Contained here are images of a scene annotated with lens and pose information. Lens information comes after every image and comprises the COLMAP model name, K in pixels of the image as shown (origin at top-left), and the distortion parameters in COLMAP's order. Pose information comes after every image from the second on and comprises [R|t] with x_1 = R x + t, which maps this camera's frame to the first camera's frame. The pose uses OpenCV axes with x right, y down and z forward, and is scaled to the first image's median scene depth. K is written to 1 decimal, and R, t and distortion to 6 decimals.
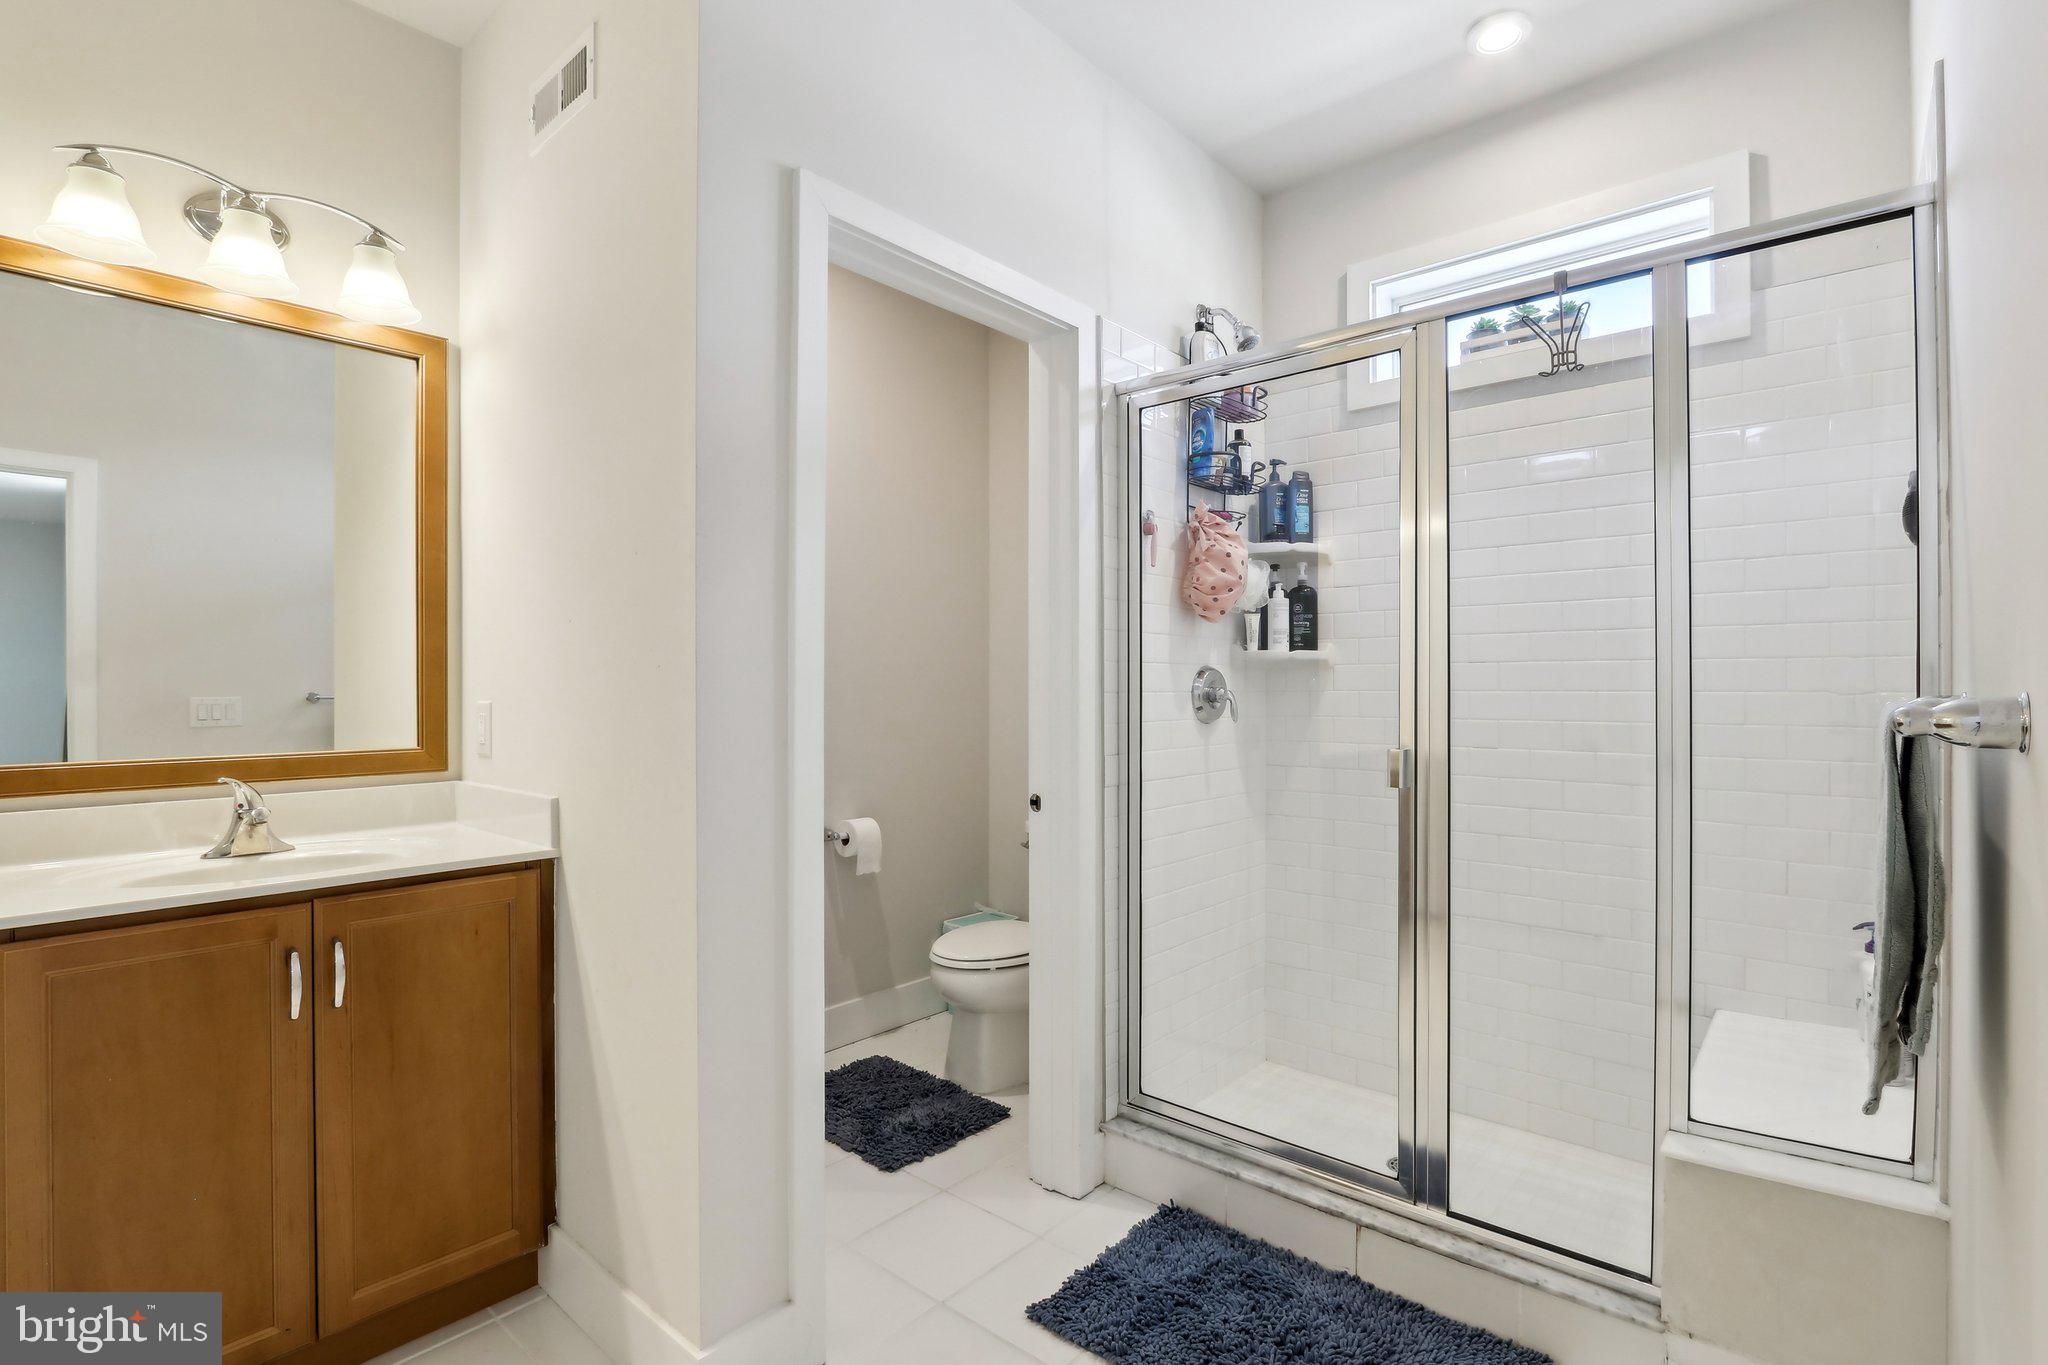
lens RADIAL K [[967.5, 0, 1031.4], [0, 967.5, 680.7], [0, 0, 1]] dist [-0.002253, -0.000297]
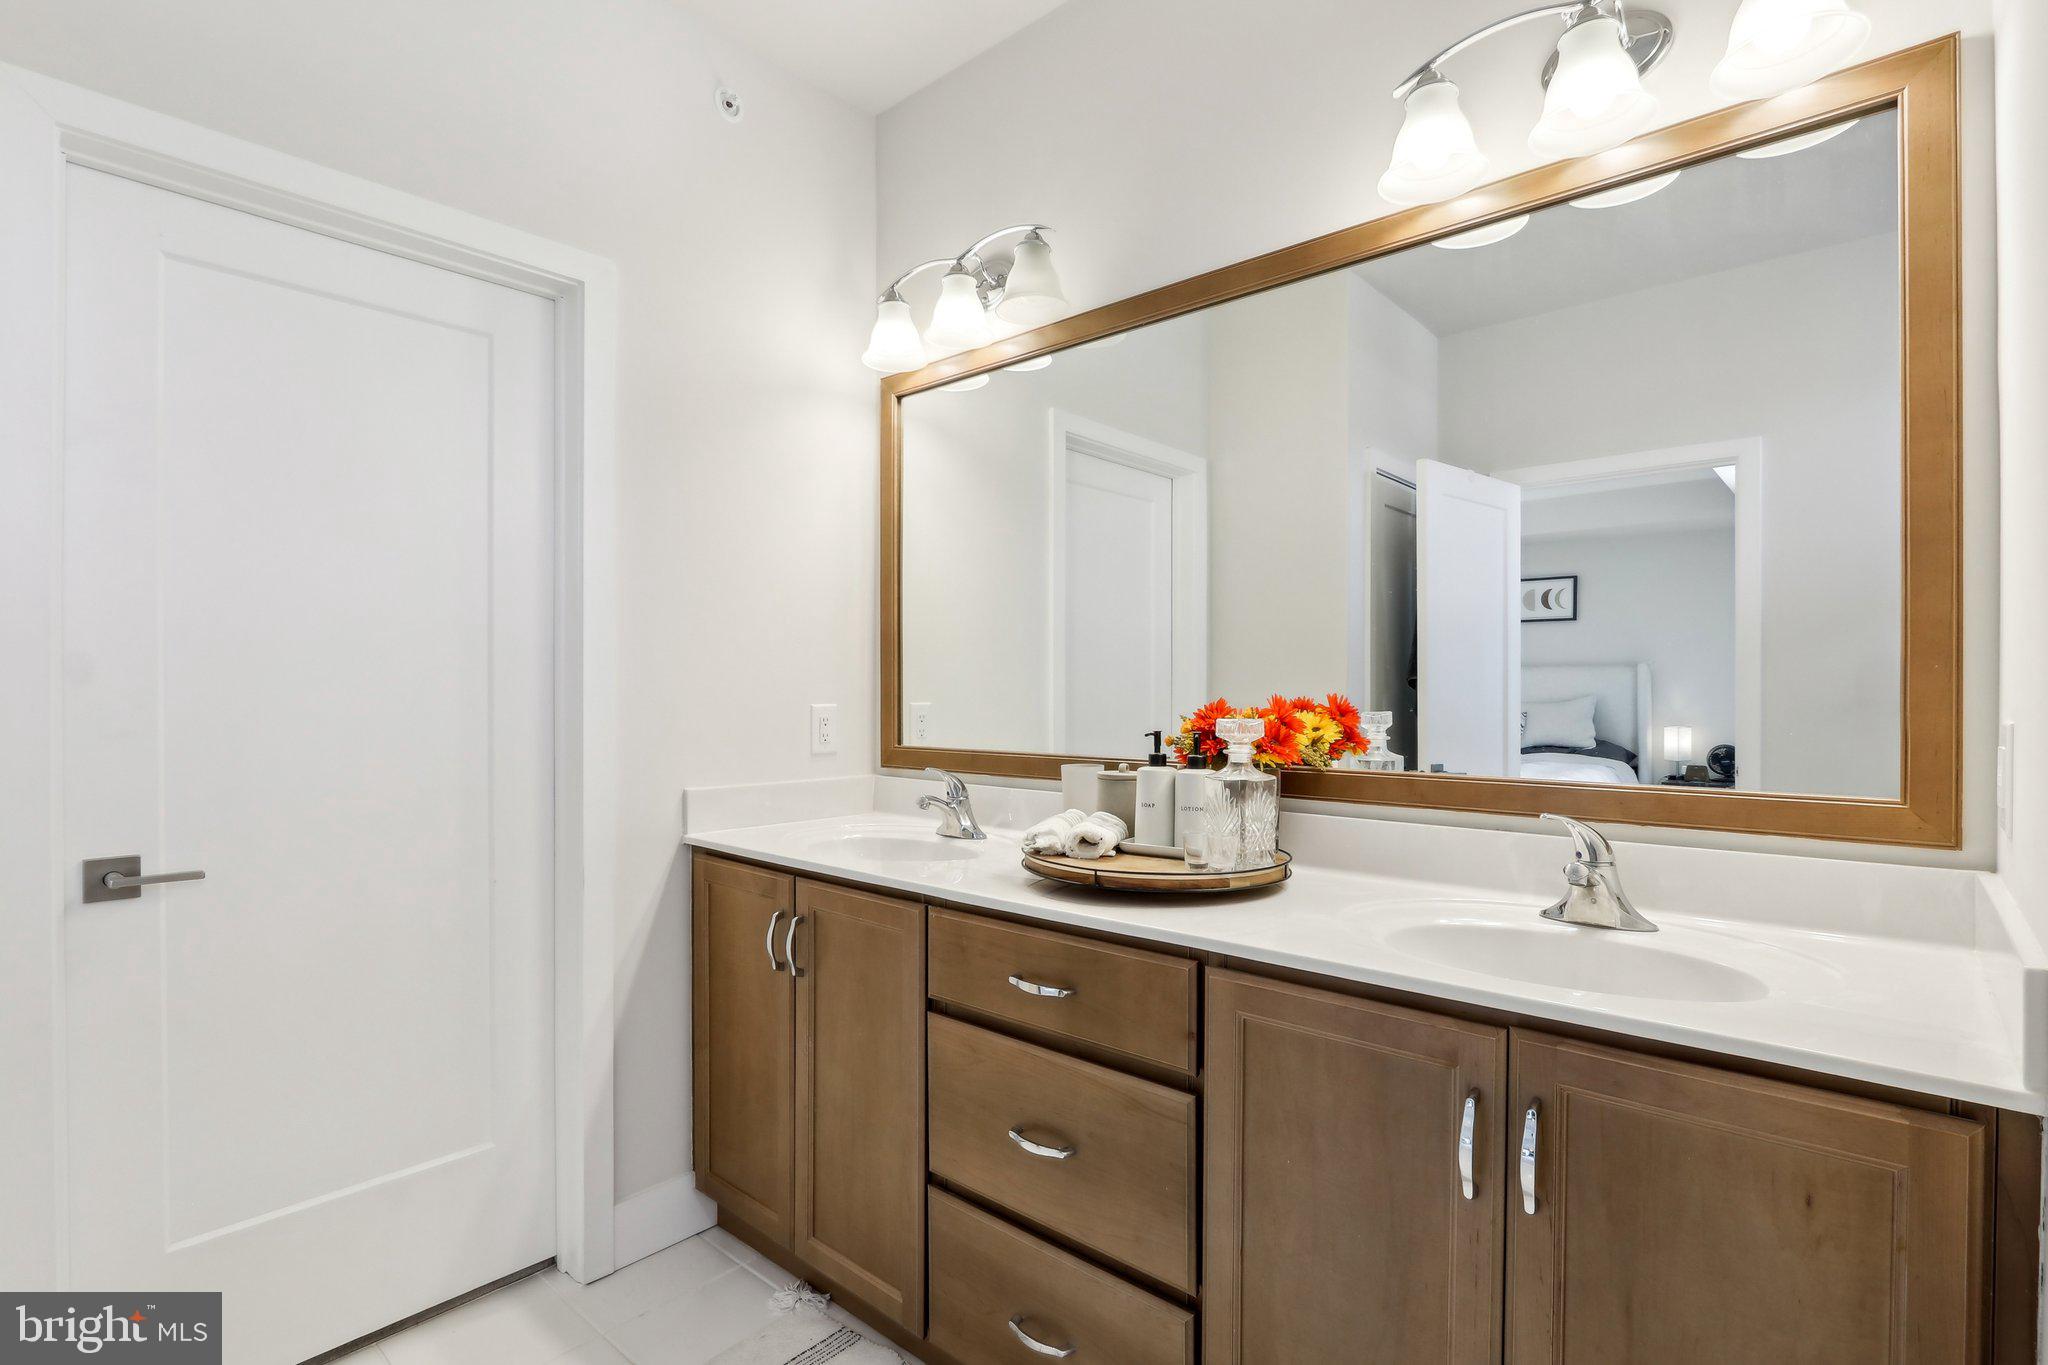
lens RADIAL K [[976.8, 0, 1026.1], [0, 976.8, 696.4], [0, 0, 1]] dist [-0.003504, -0.000516]
pose [[-0.001861, 0.012037, -0.999926, -0.086663], [0.007611, 0.999899, 0.012022, -0.001166], [0.999969, -0.007589, -0.001953, 0.583326]]
